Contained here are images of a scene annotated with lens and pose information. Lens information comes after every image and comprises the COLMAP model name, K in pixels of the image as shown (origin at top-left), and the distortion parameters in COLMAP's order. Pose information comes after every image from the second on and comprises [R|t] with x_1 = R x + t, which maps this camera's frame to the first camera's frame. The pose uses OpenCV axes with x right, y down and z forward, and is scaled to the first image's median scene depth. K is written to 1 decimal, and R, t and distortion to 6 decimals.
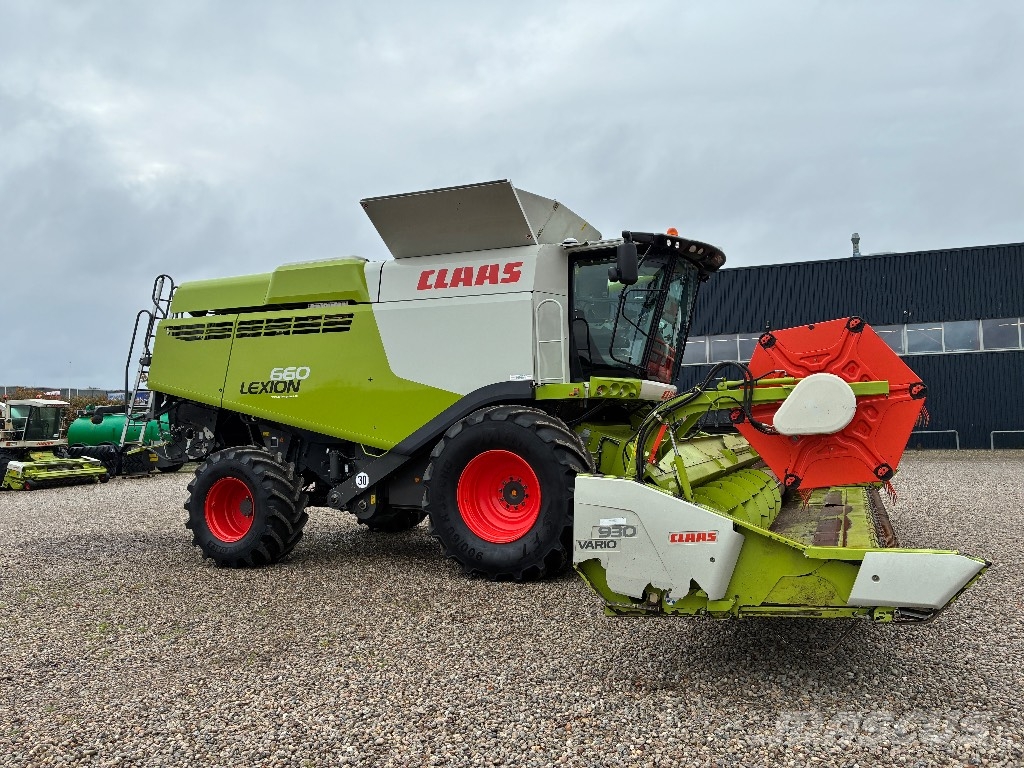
lens RADIAL K [[865.4, 0, 512.0], [0, 865.4, 384.0], [0, 0, 1]] dist [-0.032173, -0.000946]
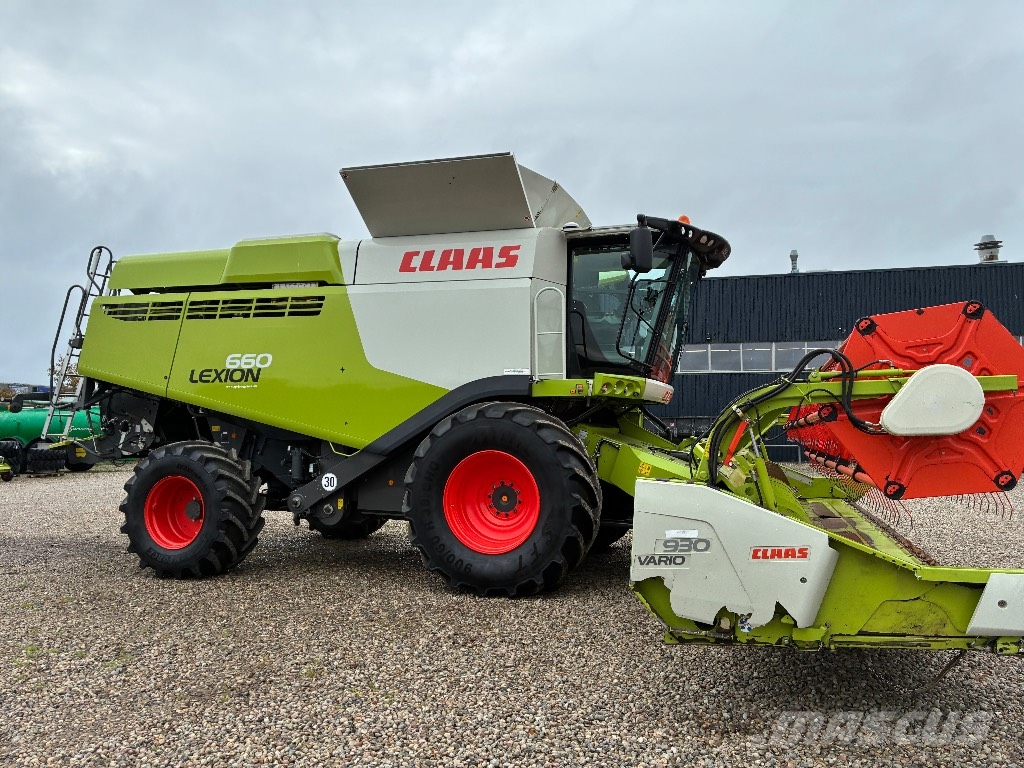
lens RADIAL K [[852.0, 0, 512.0], [0, 852.0, 384.0], [0, 0, 1]] dist [0.007654, -0.070188]
pose [[0.994644, 0.030882, 0.098635, -0.077401], [-0.029784, 0.999477, -0.012584, 0.015859], [-0.098972, 0.009579, 0.995044, 0.103118]]
